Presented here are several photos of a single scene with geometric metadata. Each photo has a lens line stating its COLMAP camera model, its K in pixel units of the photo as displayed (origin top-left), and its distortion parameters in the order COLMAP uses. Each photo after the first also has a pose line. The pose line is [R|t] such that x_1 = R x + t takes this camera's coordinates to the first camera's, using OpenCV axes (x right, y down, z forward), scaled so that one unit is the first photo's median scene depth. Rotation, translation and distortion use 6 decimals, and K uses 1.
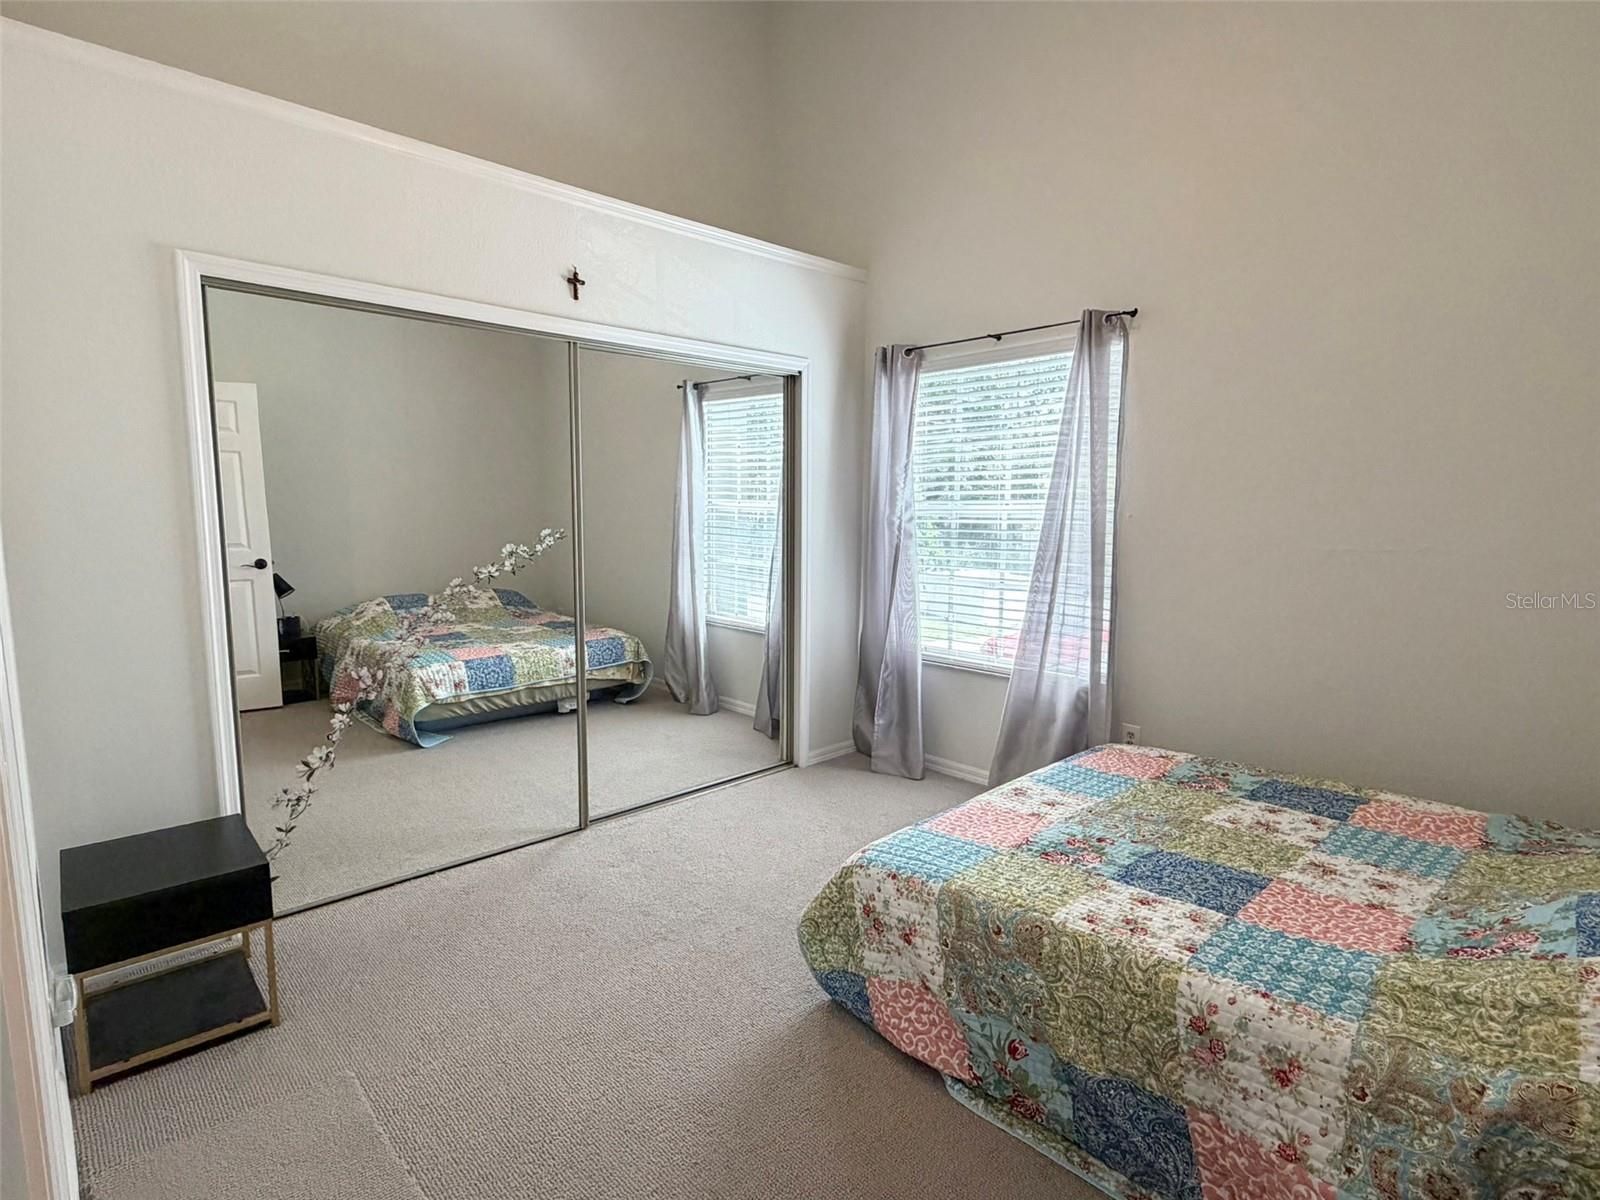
lens RADIAL K [[823.3, 0, 802.2], [0, 823.3, 601.1], [0, 0, 1]] dist [0.002775, -0.001302]
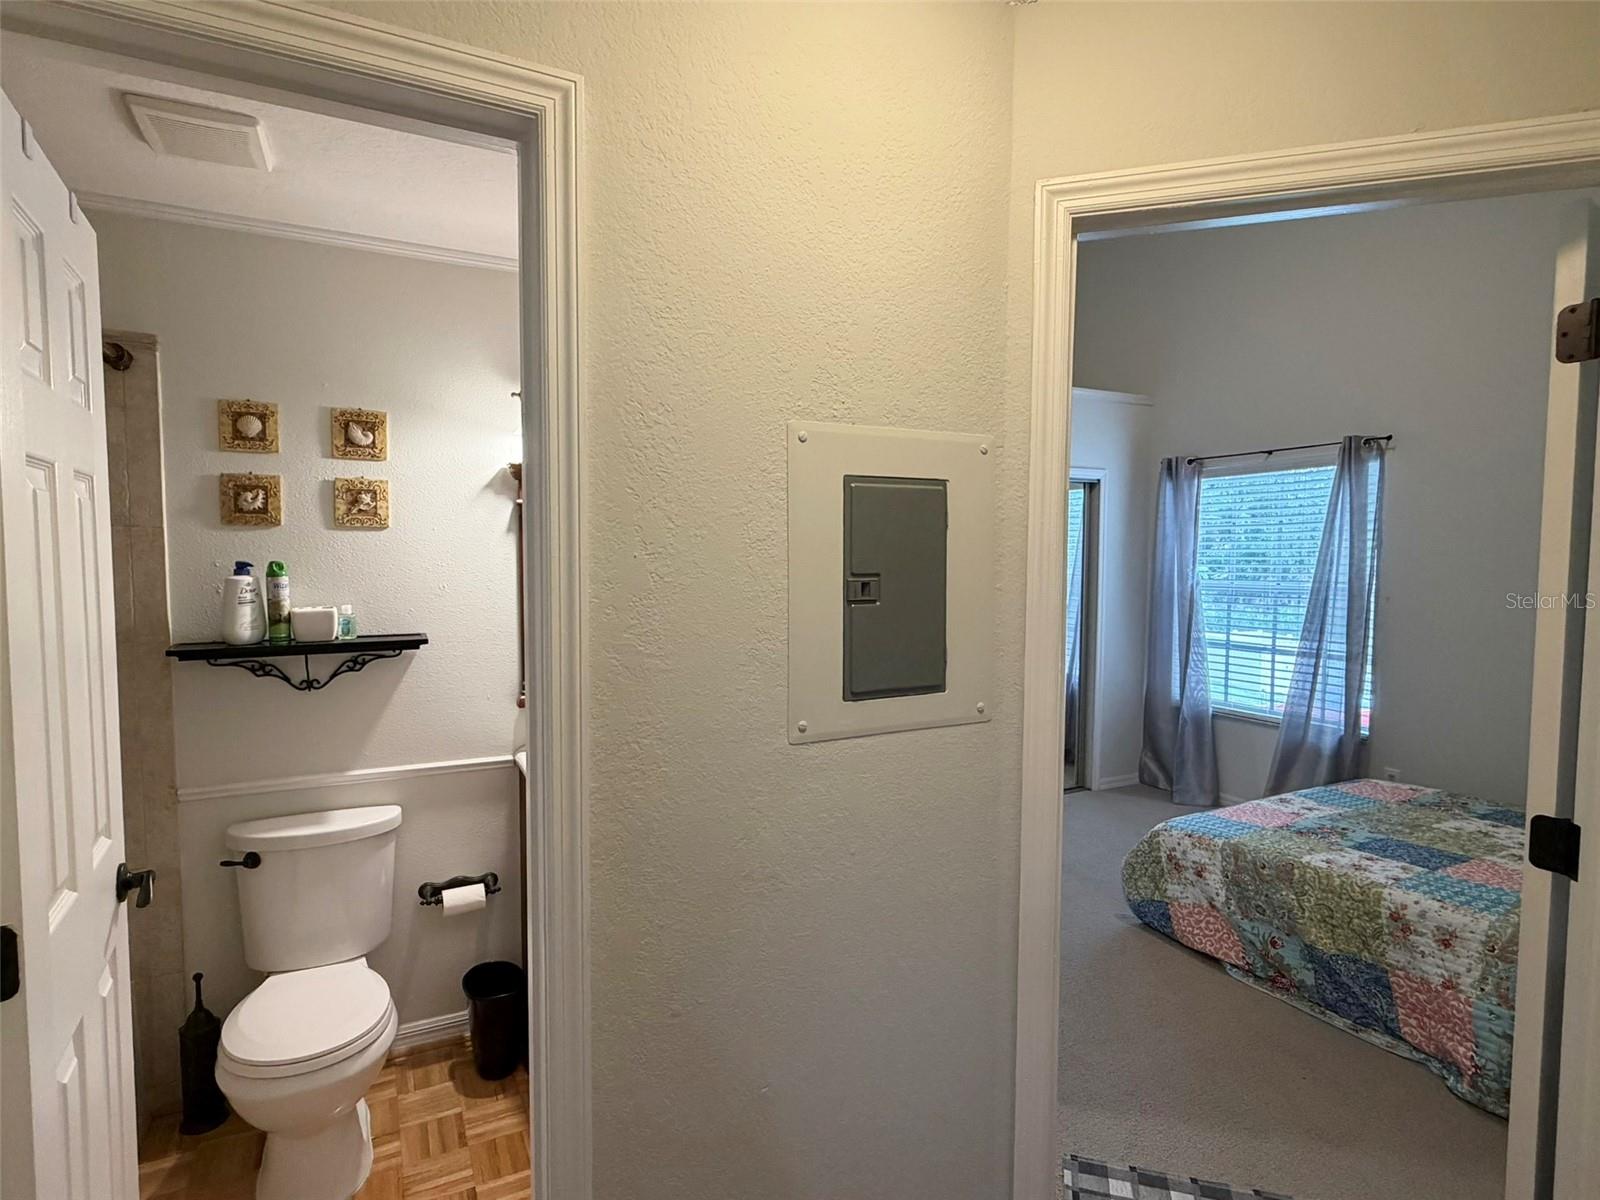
lens RADIAL K [[823.3, 0, 804.6], [0, 823.3, 610.3], [0, 0, 1]] dist [0.002775, -0.001302]
pose [[0.958364, 0.014709, -0.285171, -0.125682], [-0.030056, 0.998321, -0.049515, 0.005882], [0.283964, 0.056025, 0.957197, -0.611394]]
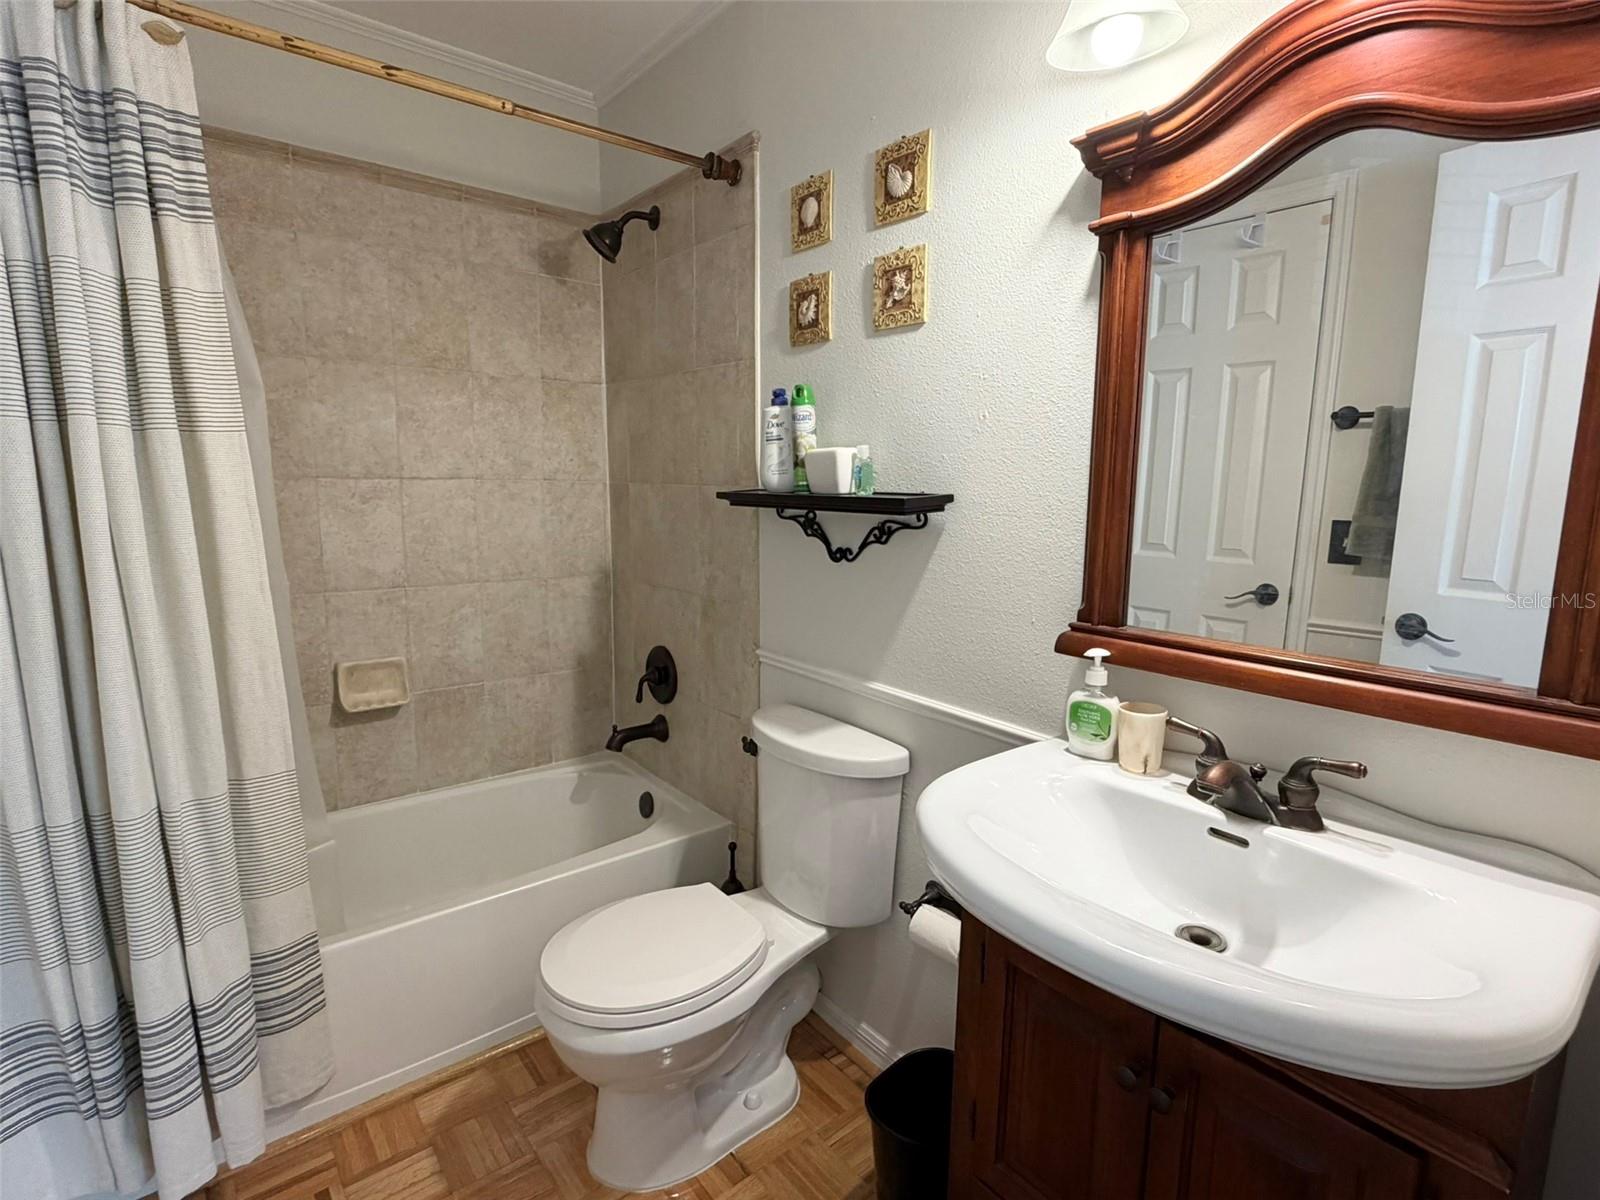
lens RADIAL K [[788.9, 0, 797.3], [0, 788.9, 594.6], [0, 0, 1]] dist [-0.005339, -0.000646]
pose [[-0.083751, 0.151461, -0.984909, -0.261156], [-0.123433, 0.979193, 0.161078, -0.009914], [0.988812, 0.135061, -0.063313, 0.176701]]
